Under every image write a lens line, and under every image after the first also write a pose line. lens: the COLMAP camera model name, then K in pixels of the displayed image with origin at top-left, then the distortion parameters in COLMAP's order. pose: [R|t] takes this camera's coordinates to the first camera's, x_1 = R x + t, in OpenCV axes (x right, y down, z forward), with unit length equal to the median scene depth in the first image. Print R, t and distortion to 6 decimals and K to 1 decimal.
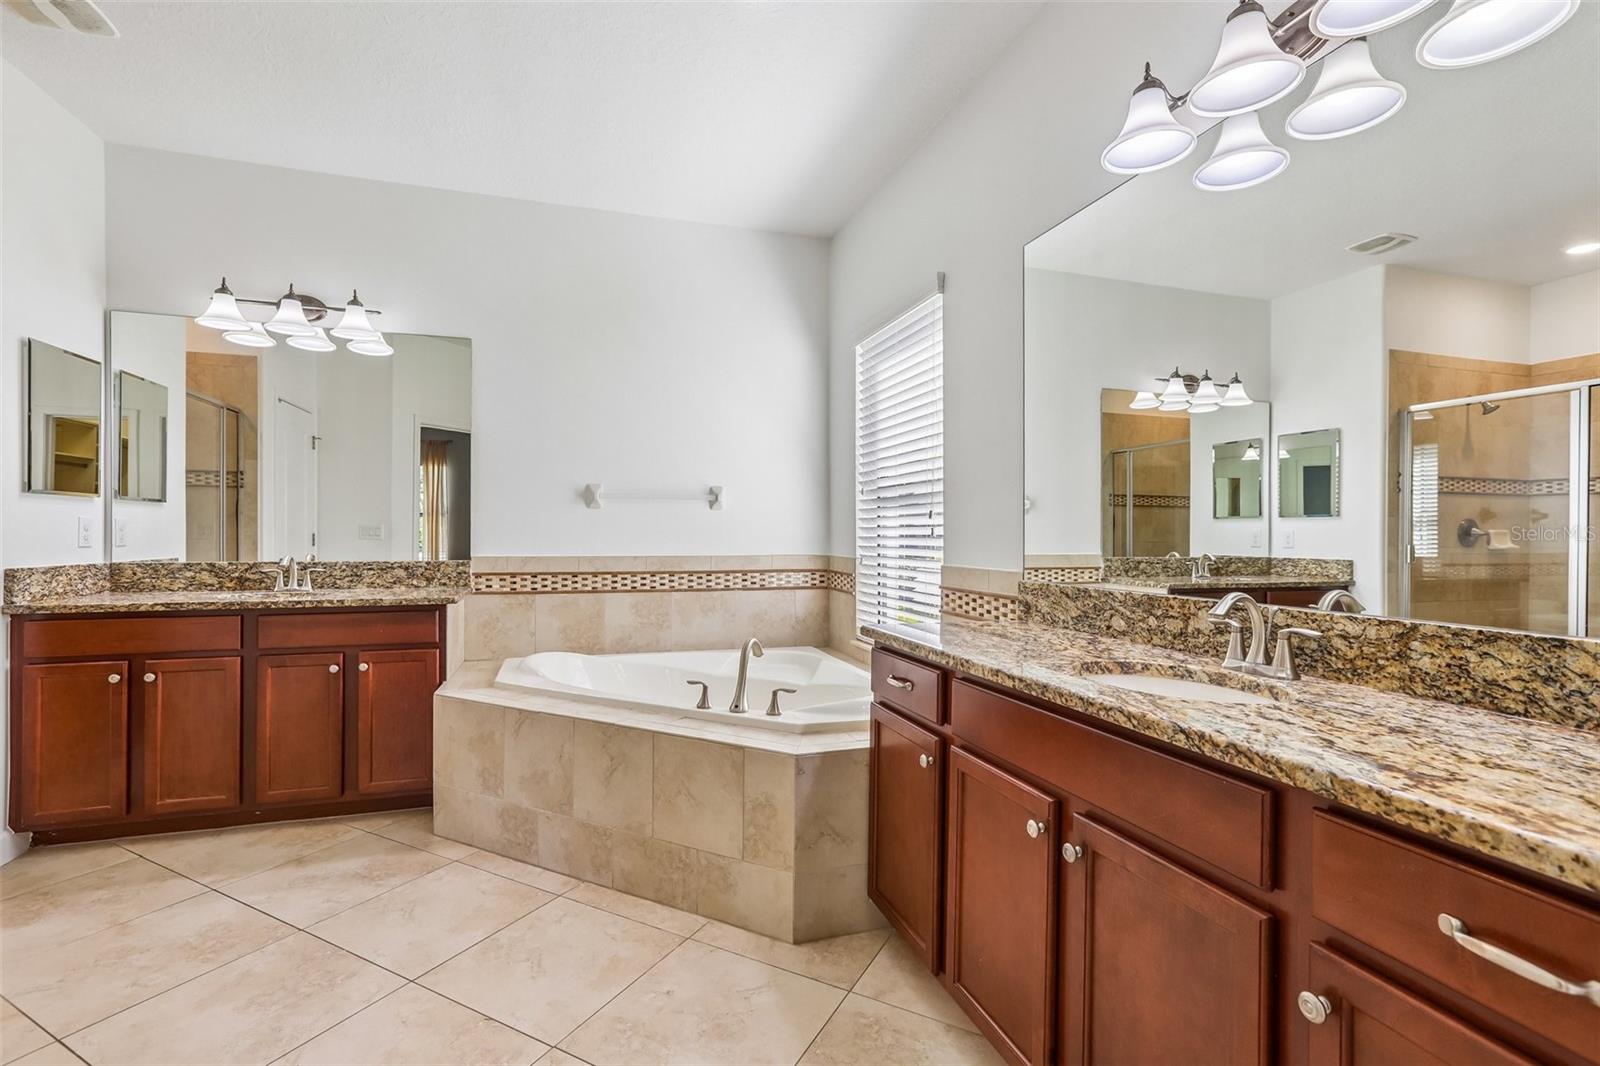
lens RADIAL K [[714.8, 0, 801.1], [0, 714.8, 540.5], [0, 0, 1]] dist [-0.024834, 0.015528]
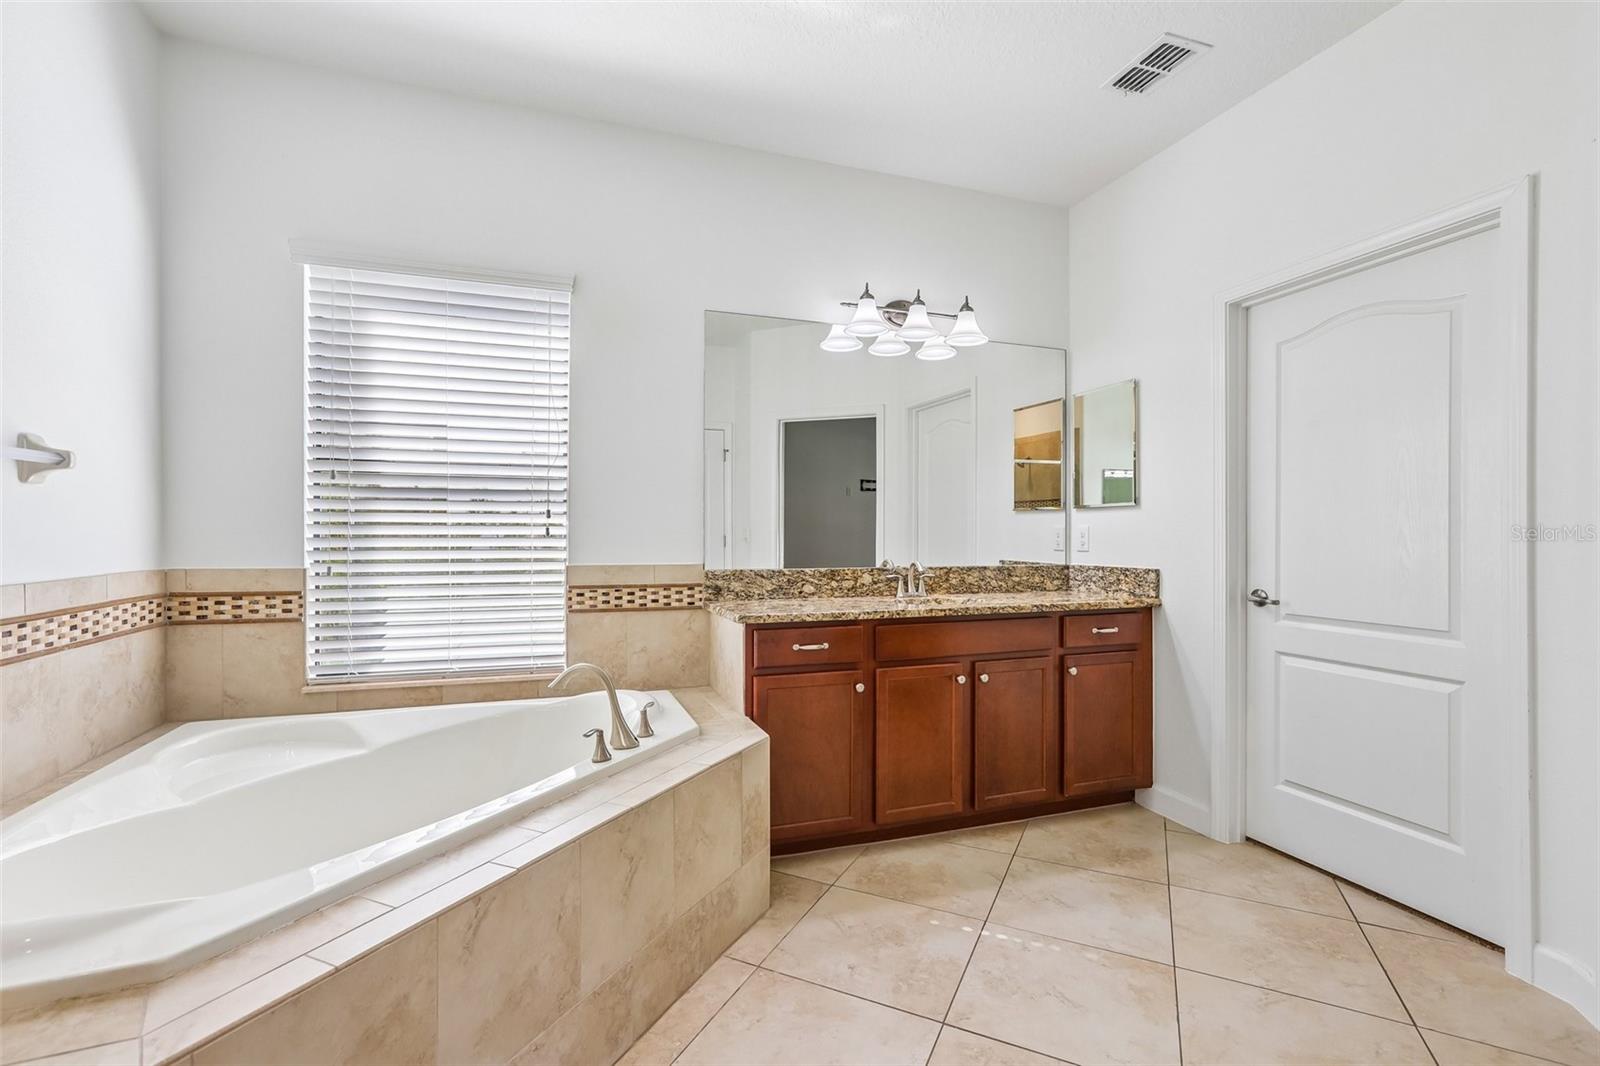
lens RADIAL K [[714.8, 0, 772.9], [0, 714.8, 539.4], [0, 0, 1]] dist [-0.024834, 0.015528]
pose [[0.003588, -0.016318, 0.999860, -0.824349], [0.005558, 0.999852, 0.016298, -0.016844], [-0.999978, 0.005499, 0.003678, 0.735357]]
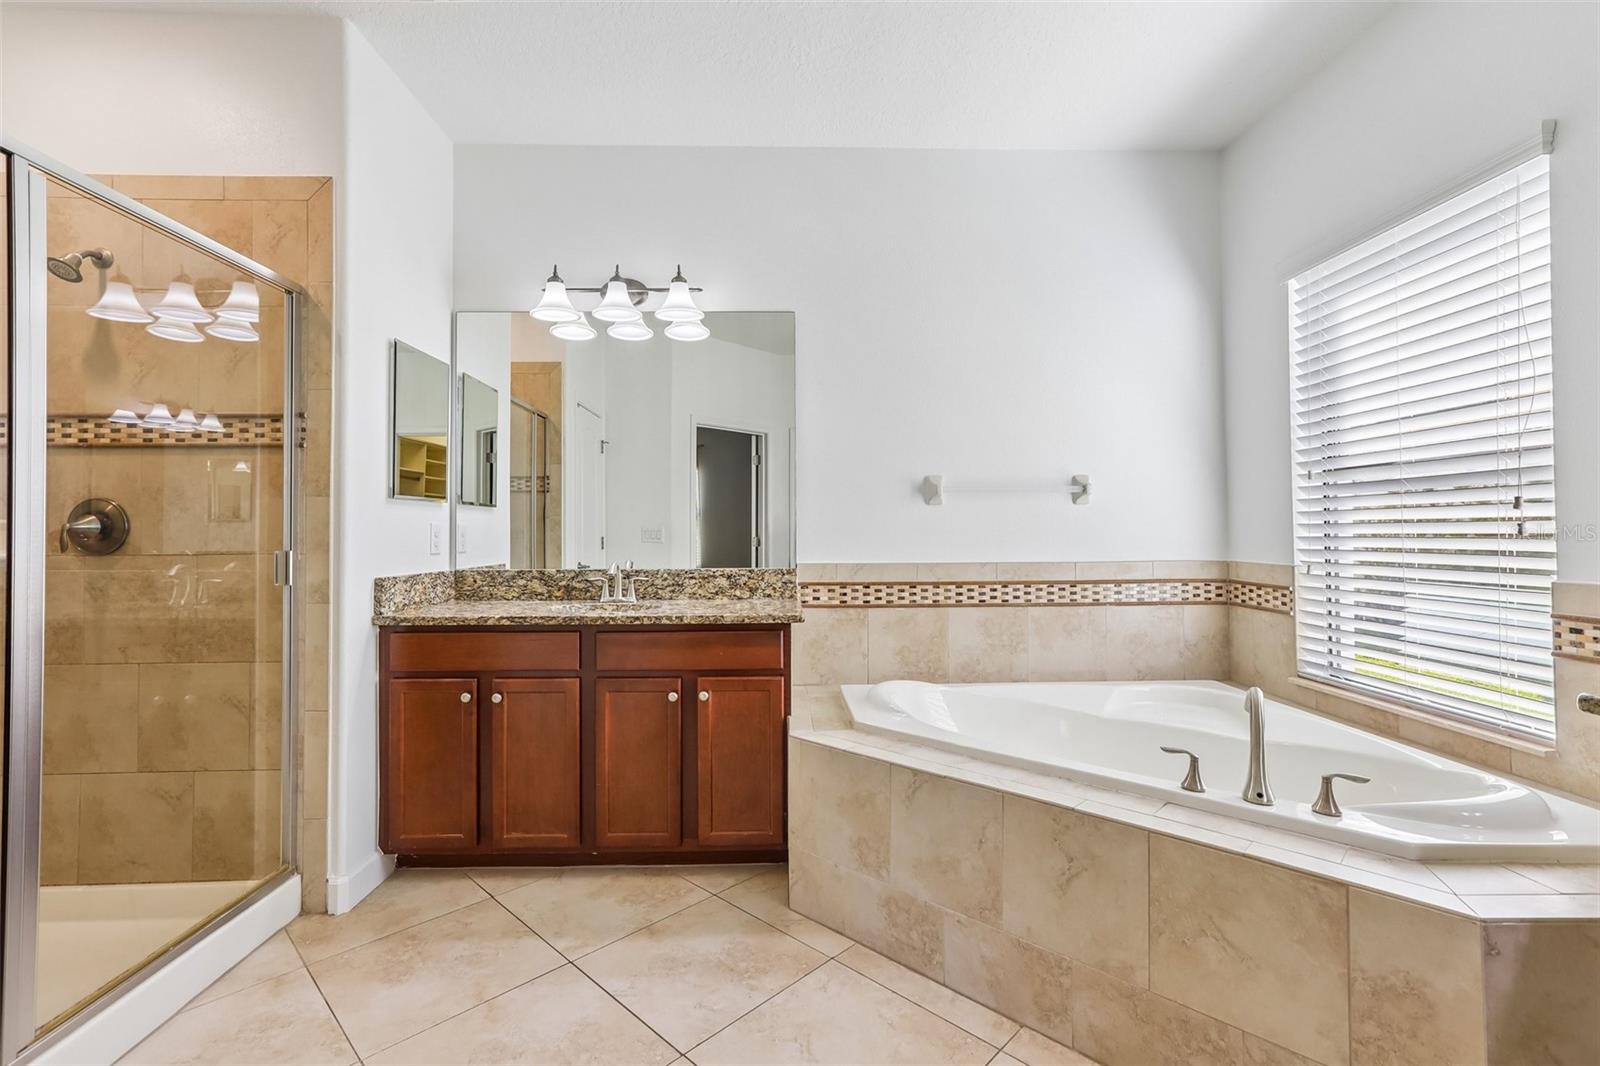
lens RADIAL K [[714.8, 0, 809.2], [0, 714.8, 526.6], [0, 0, 1]] dist [-0.024834, 0.015528]
pose [[0.961959, -0.011718, -0.272941, -0.275957], [0.006820, 0.999798, -0.018885, -0.007140], [0.273108, 0.016305, 0.961845, 0.221706]]
